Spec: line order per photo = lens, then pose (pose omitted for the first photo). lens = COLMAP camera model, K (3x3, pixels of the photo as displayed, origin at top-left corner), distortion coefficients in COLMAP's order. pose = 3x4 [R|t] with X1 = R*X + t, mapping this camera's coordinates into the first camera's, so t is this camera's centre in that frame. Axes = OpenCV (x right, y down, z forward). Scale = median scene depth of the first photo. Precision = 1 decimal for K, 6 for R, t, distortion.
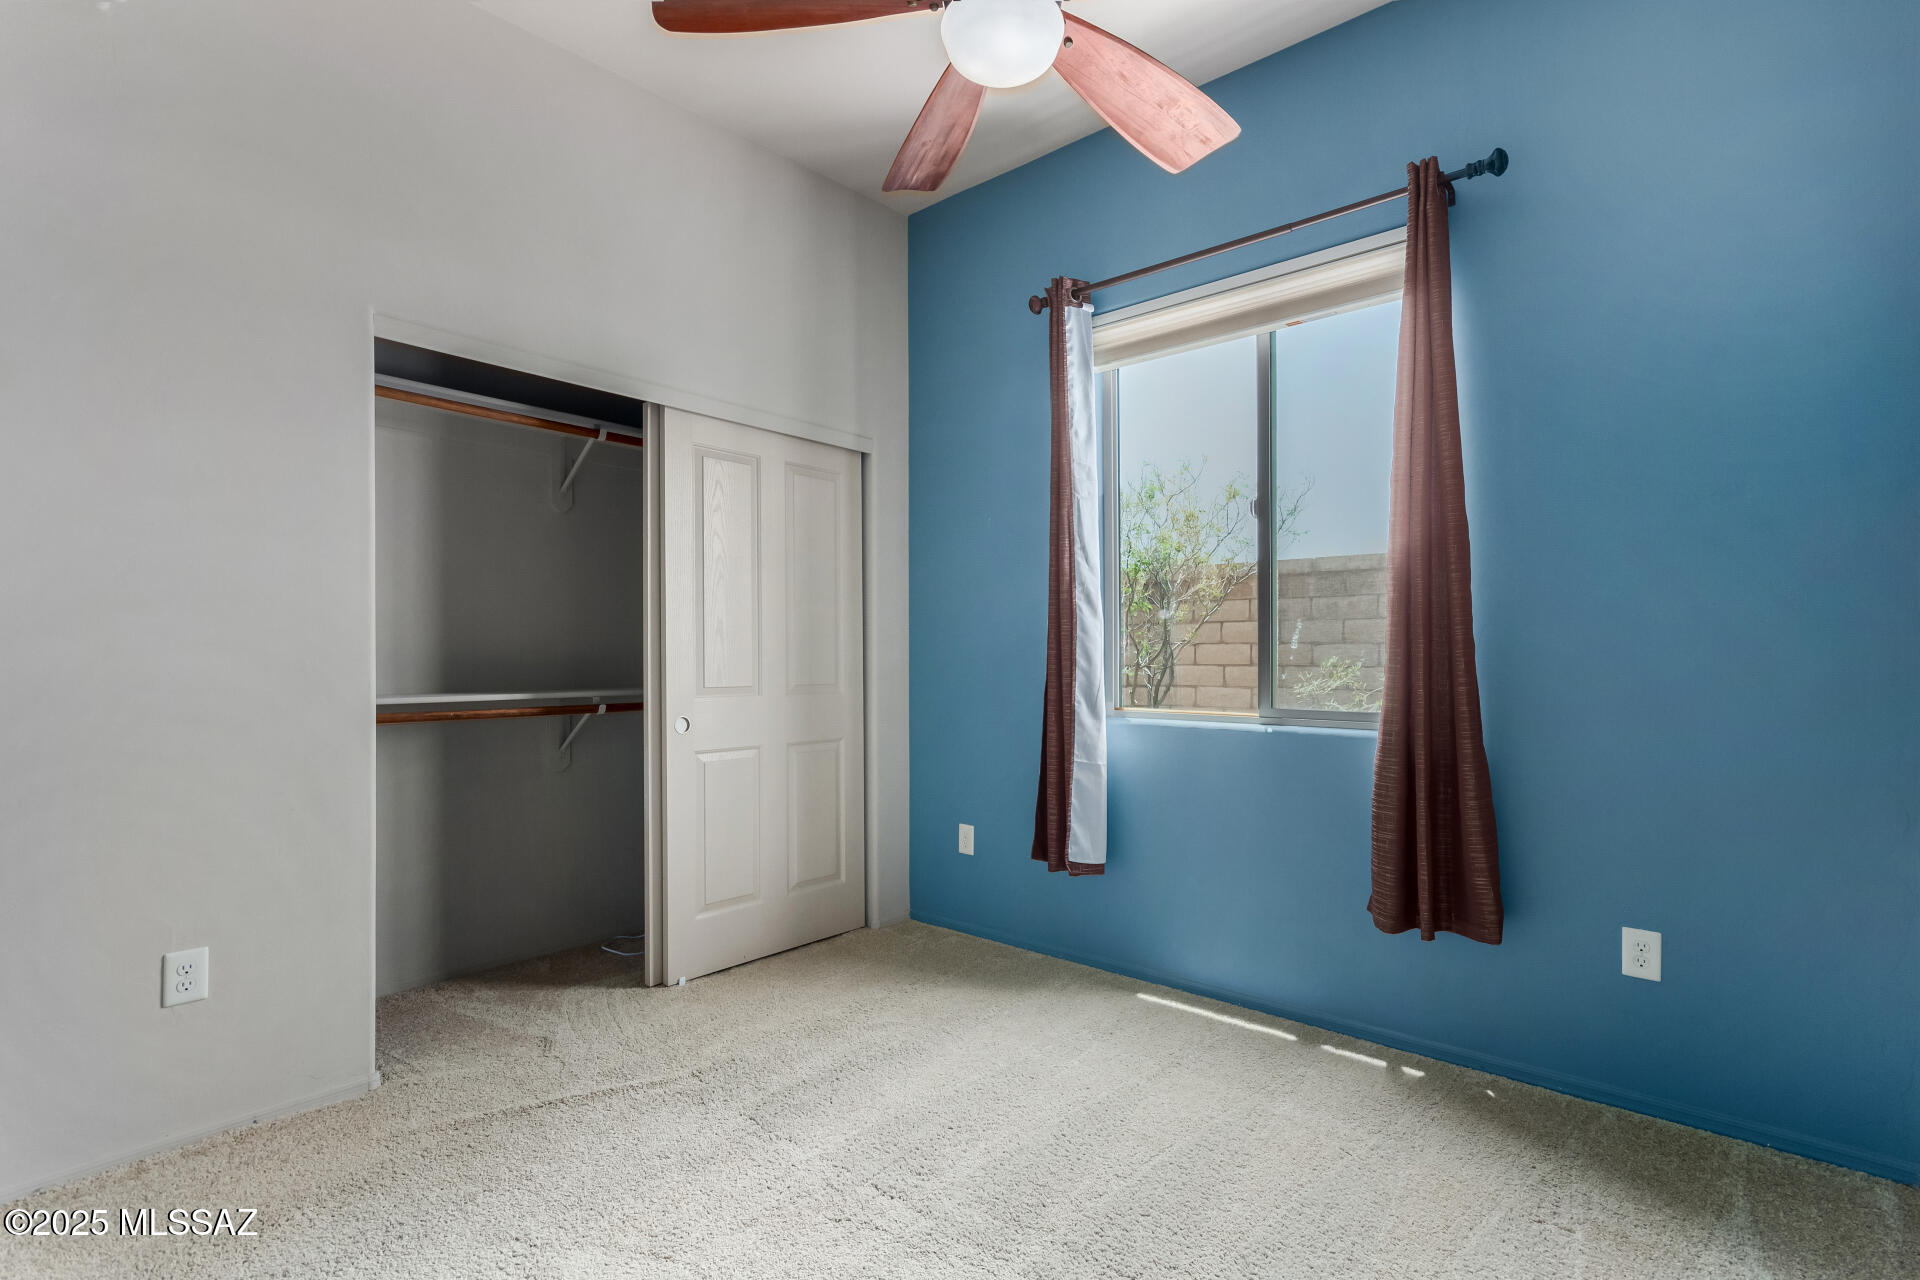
lens RADIAL K [[899.1, 0, 950.9], [0, 899.1, 655.5], [0, 0, 1]] dist [0.000261, -0.000200]
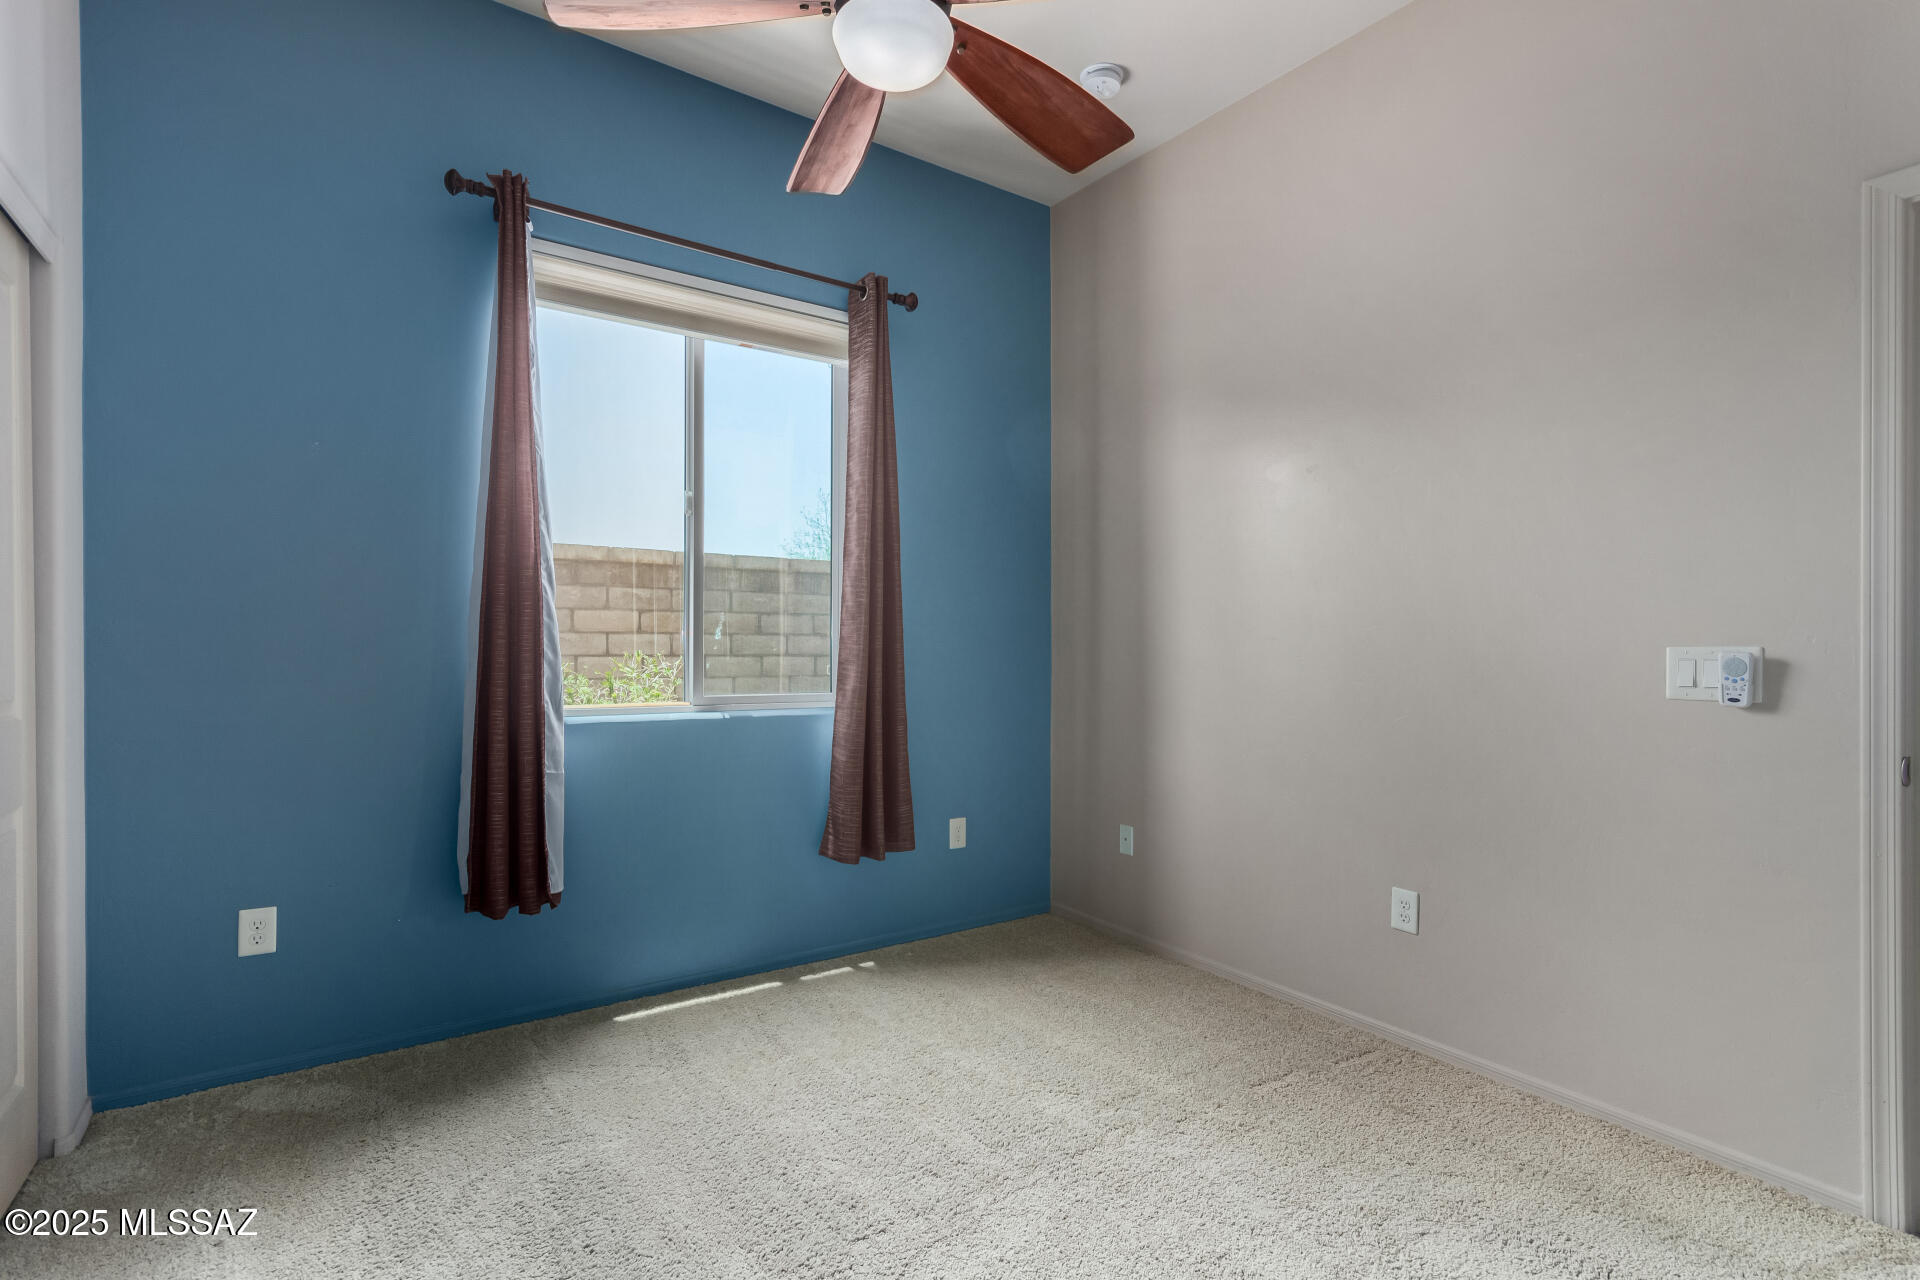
lens RADIAL K [[899.1, 0, 950.6], [0, 899.1, 633.0], [0, 0, 1]] dist [0.000261, -0.000200]
pose [[0.254560, 0.009716, 0.967008, -0.597583], [-0.010555, 0.999918, -0.007268, -0.010324], [-0.966999, -0.008356, 0.254642, 0.453451]]
